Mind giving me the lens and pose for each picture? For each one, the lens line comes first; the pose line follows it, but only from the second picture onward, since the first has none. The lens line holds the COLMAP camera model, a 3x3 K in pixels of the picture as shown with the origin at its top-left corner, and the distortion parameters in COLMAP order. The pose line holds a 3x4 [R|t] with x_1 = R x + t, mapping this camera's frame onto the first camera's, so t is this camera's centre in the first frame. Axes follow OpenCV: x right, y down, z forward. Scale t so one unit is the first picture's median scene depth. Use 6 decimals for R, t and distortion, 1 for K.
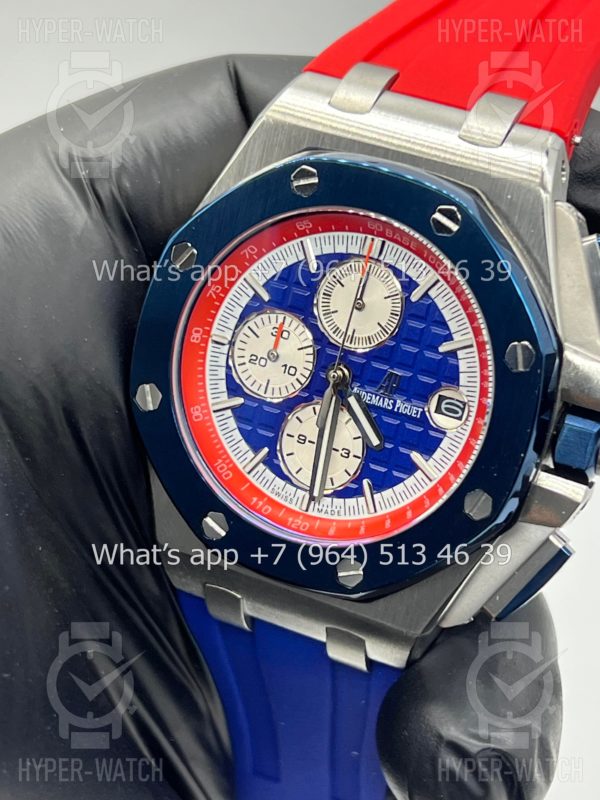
lens RADIAL K [[1843.1, 0, 300.0], [0, 1843.1, 400.0], [0, 0, 1]] dist [0.241807, -0.115809]
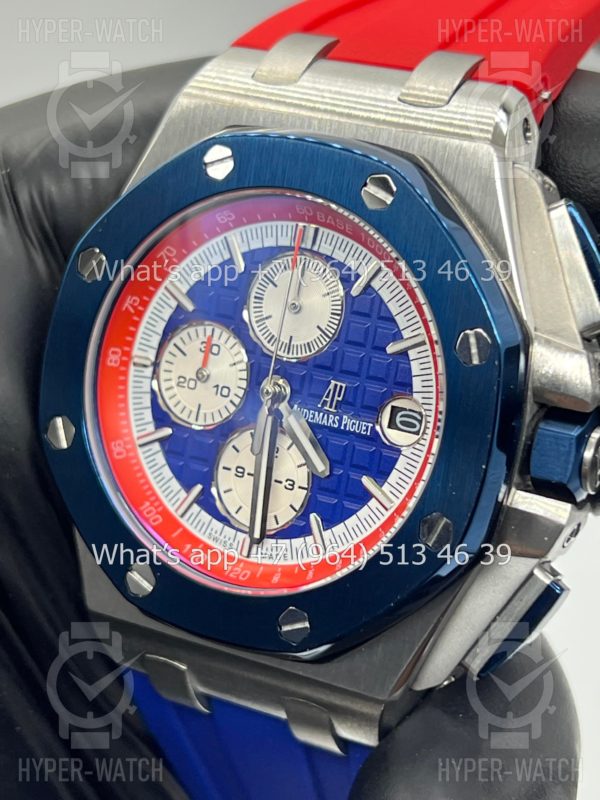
lens RADIAL K [[1843.1, 0, 300.0], [0, 1843.1, 400.0], [0, 0, 1]] dist [0.241807, -0.115809]
pose [[0.992069, -0.056525, -0.112265, 0.125581], [0.046659, 0.994970, -0.088646, 0.065094], [0.116711, 0.082705, 0.989716, 0.170254]]
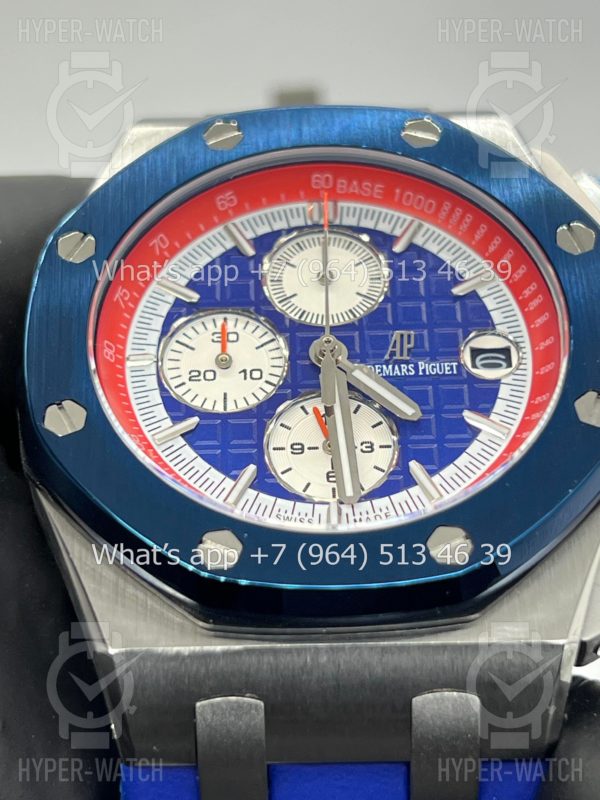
lens RADIAL K [[1843.1, 0, 300.0], [0, 1843.1, 400.0], [0, 0, 1]] dist [0.241807, -0.115809]
pose [[0.906149, -0.035319, 0.421481, -0.288236], [0.302843, 0.749829, -0.588254, 0.413899], [-0.295262, 0.660689, 0.690153, 0.521336]]
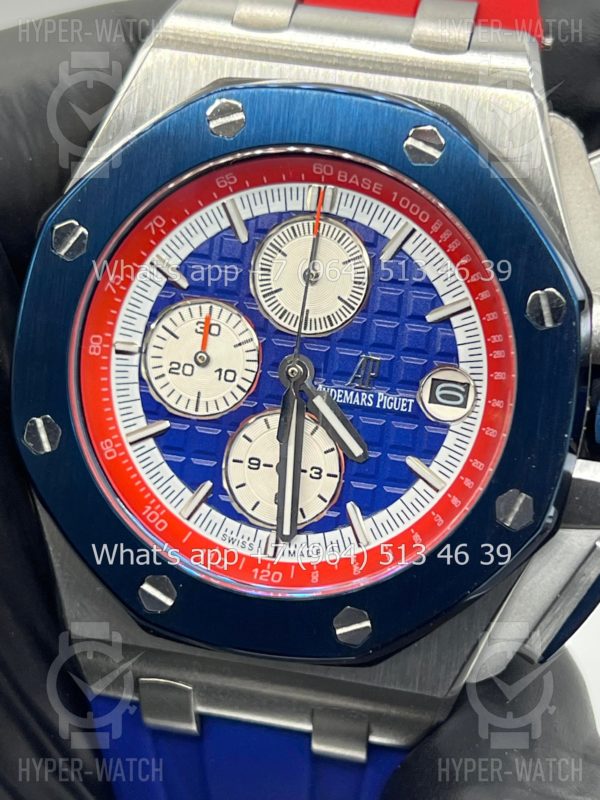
lens RADIAL K [[1843.1, 0, 300.0], [0, 1843.1, 400.0], [0, 0, 1]] dist [0.241807, -0.115809]
pose [[0.972161, -0.121631, 0.200271, -0.130379], [0.135317, 0.989214, -0.056077, 0.040805], [-0.191290, 0.081616, 0.978134, 0.256605]]
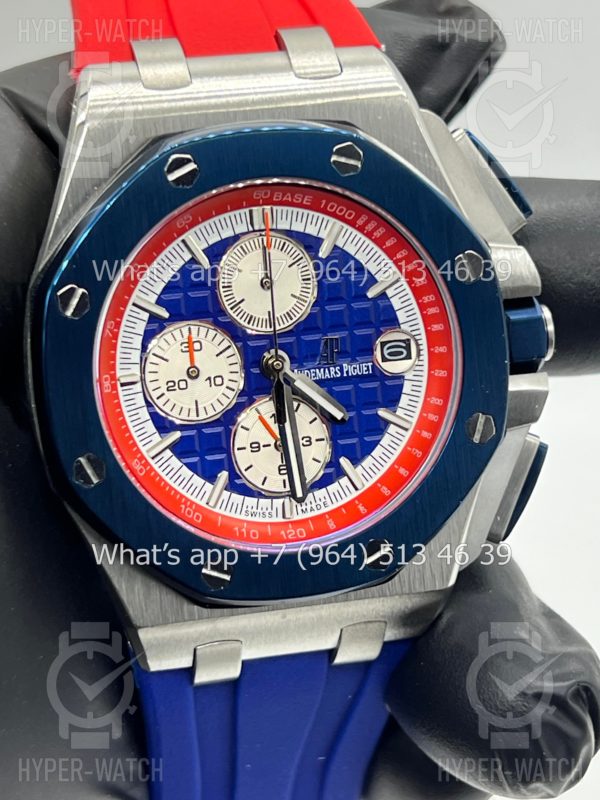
lens RADIAL K [[1843.1, 0, 300.0], [0, 1843.1, 400.0], [0, 0, 1]] dist [0.241807, -0.115809]
pose [[0.797904, -0.366053, 0.478909, -0.409245], [0.370892, 0.924435, 0.088650, -0.072602], [-0.475171, 0.106889, 0.873377, 0.200856]]
